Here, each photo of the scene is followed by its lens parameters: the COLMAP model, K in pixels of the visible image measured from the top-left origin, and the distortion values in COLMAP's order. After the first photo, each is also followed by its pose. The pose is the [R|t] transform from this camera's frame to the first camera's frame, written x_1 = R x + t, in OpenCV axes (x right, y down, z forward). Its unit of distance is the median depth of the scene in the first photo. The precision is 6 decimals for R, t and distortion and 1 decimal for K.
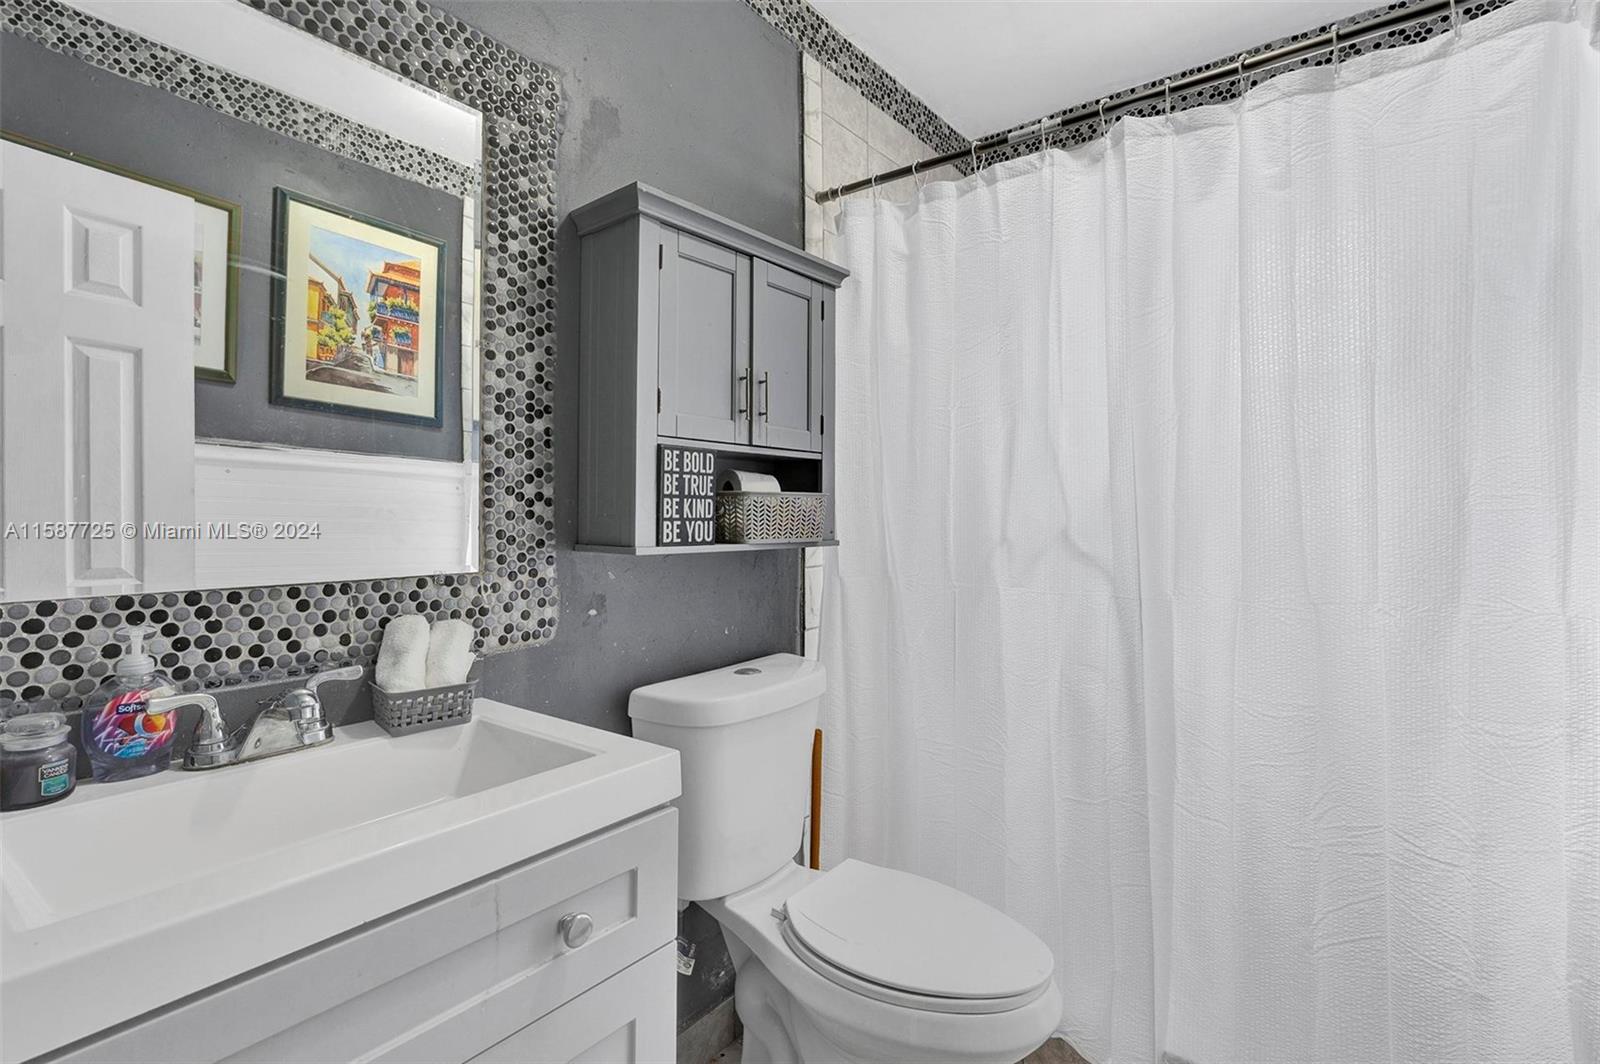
lens RADIAL K [[734.2, 0, 852.6], [0, 734.2, 506.8], [0, 0, 1]] dist [-0.000360, -0.000224]
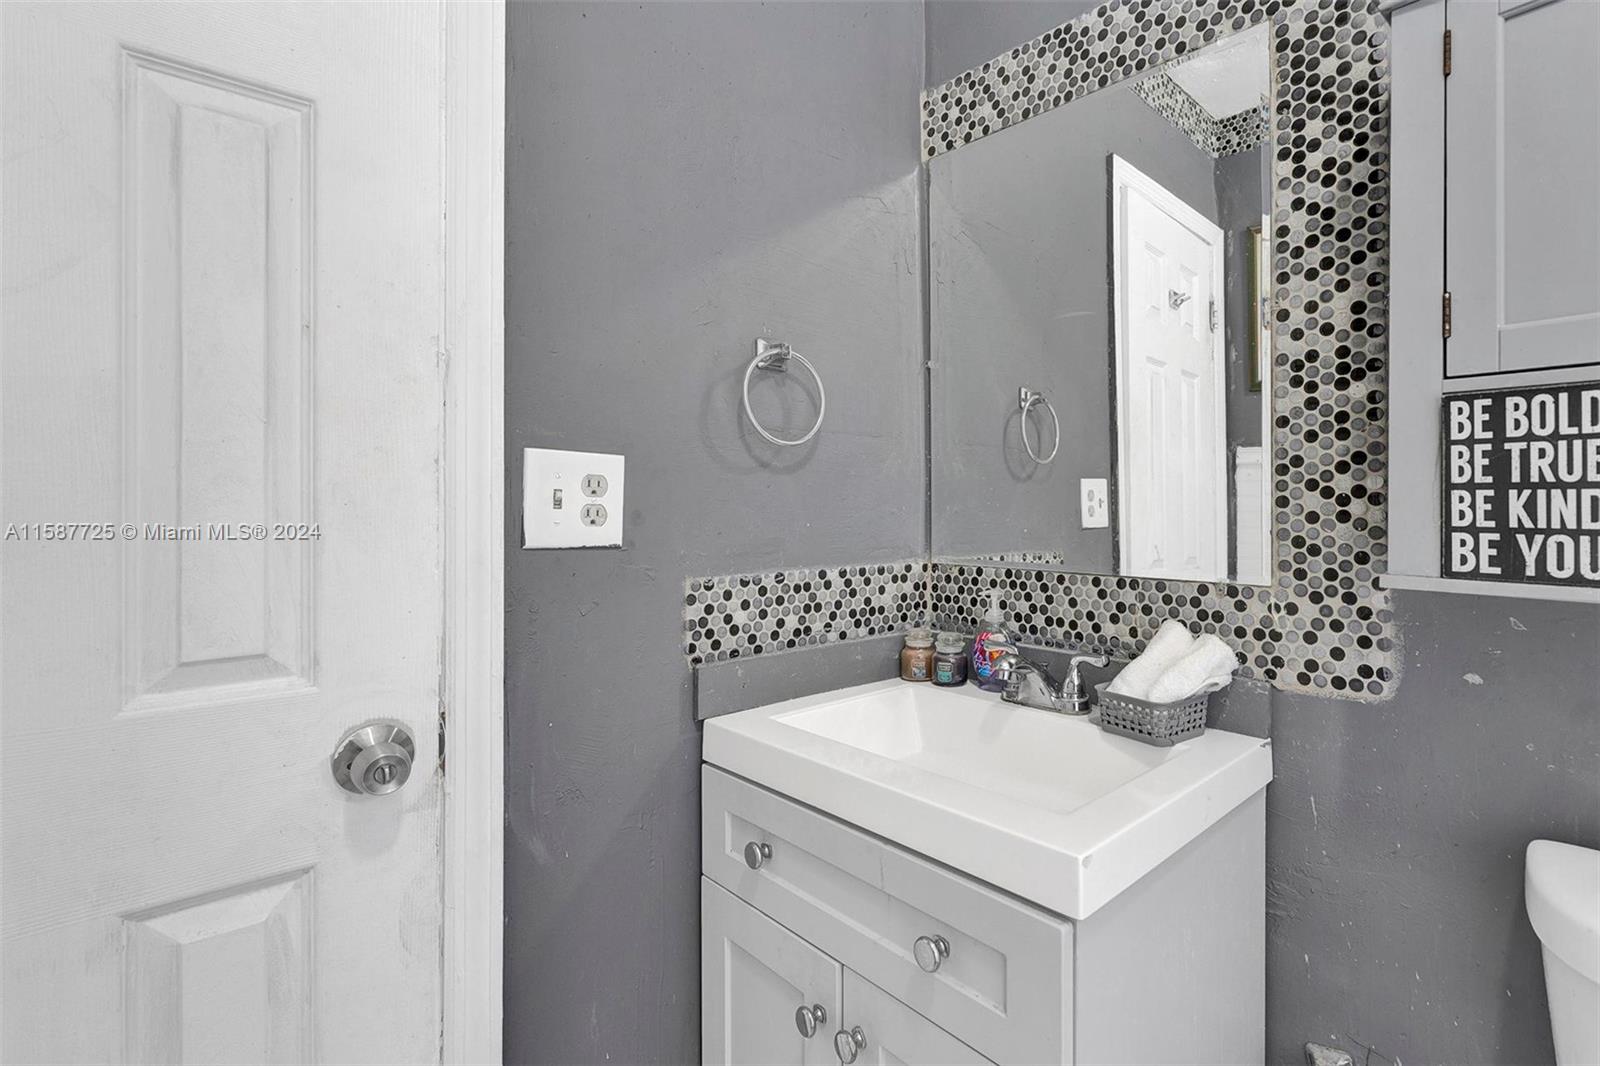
lens RADIAL K [[734.2, 0, 850.7], [0, 734.2, 508.5], [0, 0, 1]] dist [-0.000360, -0.000224]
pose [[-0.164782, 0.004479, -0.986320, 0.361914], [0.012232, 0.999922, 0.002497, -0.005364], [0.986254, -0.011653, -0.164824, 0.652842]]
